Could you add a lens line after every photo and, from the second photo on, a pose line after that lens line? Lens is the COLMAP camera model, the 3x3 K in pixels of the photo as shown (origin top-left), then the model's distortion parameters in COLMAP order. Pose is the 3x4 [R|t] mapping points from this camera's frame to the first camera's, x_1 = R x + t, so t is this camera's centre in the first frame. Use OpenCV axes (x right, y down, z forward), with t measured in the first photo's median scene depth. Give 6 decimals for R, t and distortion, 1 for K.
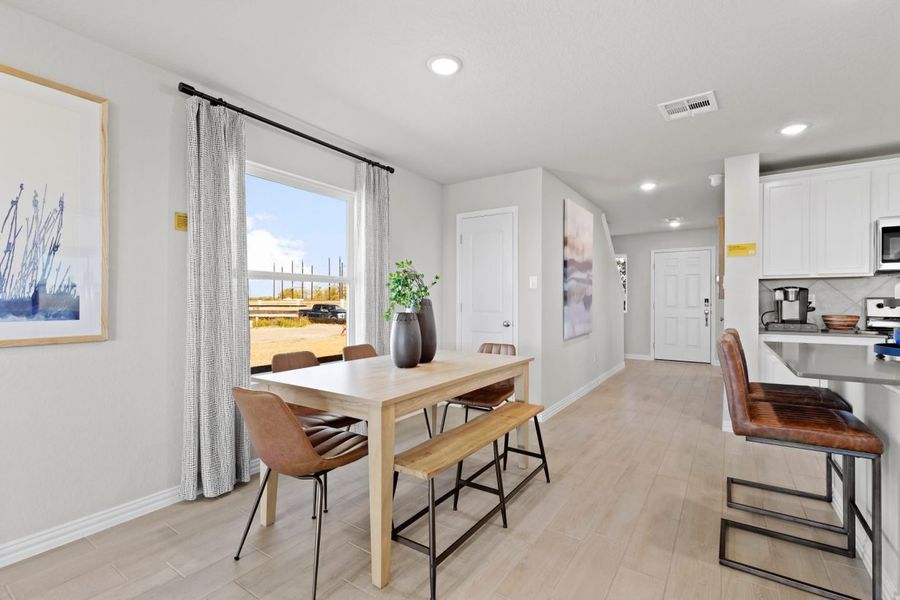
lens RADIAL K [[405.1, 0, 455.8], [0, 405.1, 302.3], [0, 0, 1]] dist [0.004476, -0.000387]
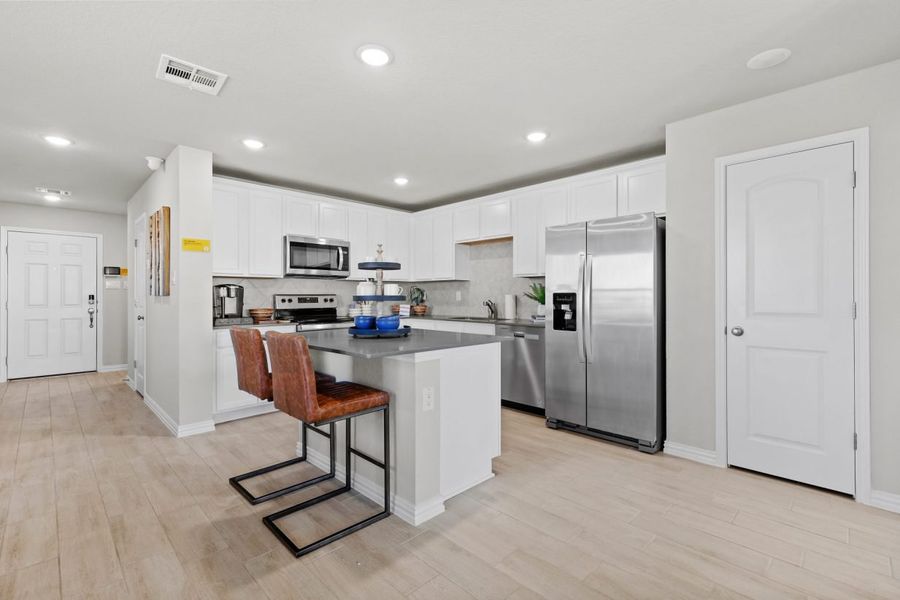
lens RADIAL K [[405.1, 0, 450.6], [0, 405.1, 295.5], [0, 0, 1]] dist [0.004476, -0.000387]
pose [[0.191799, 0.000858, 0.981434, -0.137863], [0.007030, 0.999973, -0.002248, -0.001587], [-0.981409, 0.007330, 0.191788, 0.220353]]
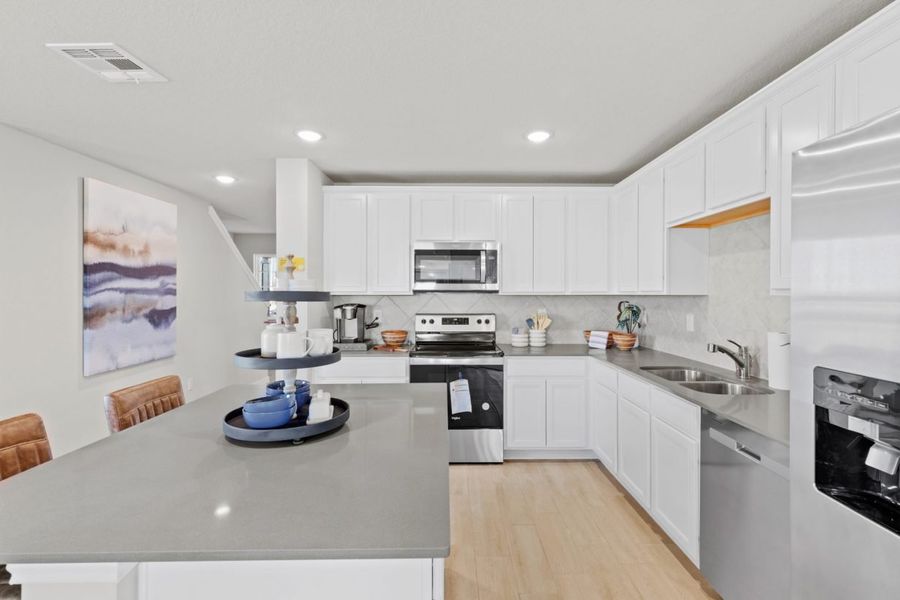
lens RADIAL K [[405.1, 0, 450.7], [0, 405.1, 292.5], [0, 0, 1]] dist [0.004476, -0.000387]
pose [[0.824668, 0.000736, 0.565617, 0.496755], [0.002629, 0.999983, -0.005133, -0.063020], [-0.565611, 0.005720, 0.824652, 0.072587]]
